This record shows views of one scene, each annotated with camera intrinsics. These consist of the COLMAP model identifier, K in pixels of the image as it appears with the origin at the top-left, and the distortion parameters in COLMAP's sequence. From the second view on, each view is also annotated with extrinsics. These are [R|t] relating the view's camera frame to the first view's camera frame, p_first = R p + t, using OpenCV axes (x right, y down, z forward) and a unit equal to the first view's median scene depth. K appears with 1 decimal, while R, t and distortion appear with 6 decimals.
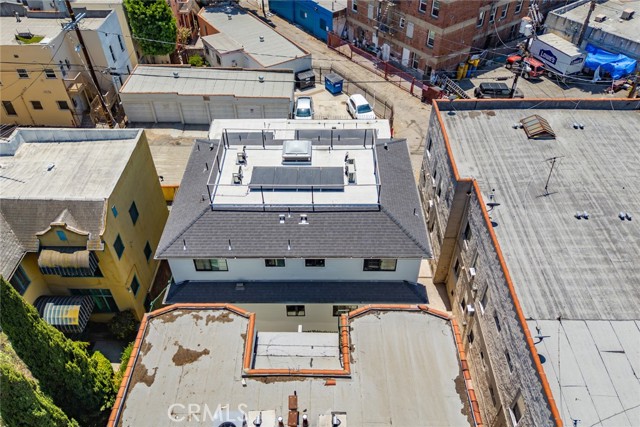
lens RADIAL K [[484.6, 0, 320.2], [0, 484.6, 214.0], [0, 0, 1]] dist [0.053662, -0.040970]
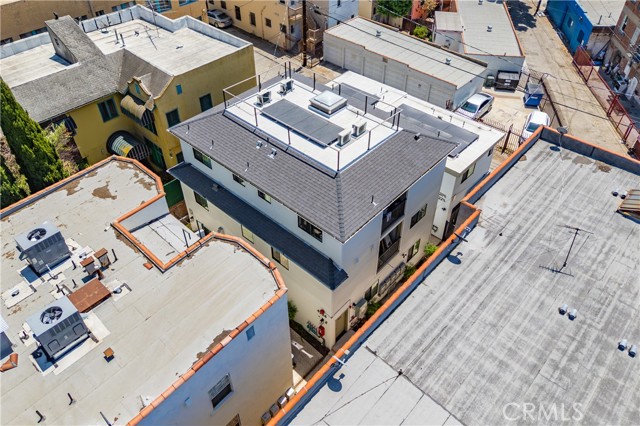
lens RADIAL K [[484.6, 0, 324.3], [0, 484.6, 191.0], [0, 0, 1]] dist [0.053662, -0.040970]
pose [[0.744080, 0.440838, -0.502003, 0.457464], [-0.454047, 0.884879, 0.104066, -0.057392], [0.490089, 0.150500, 0.858582, 0.127208]]
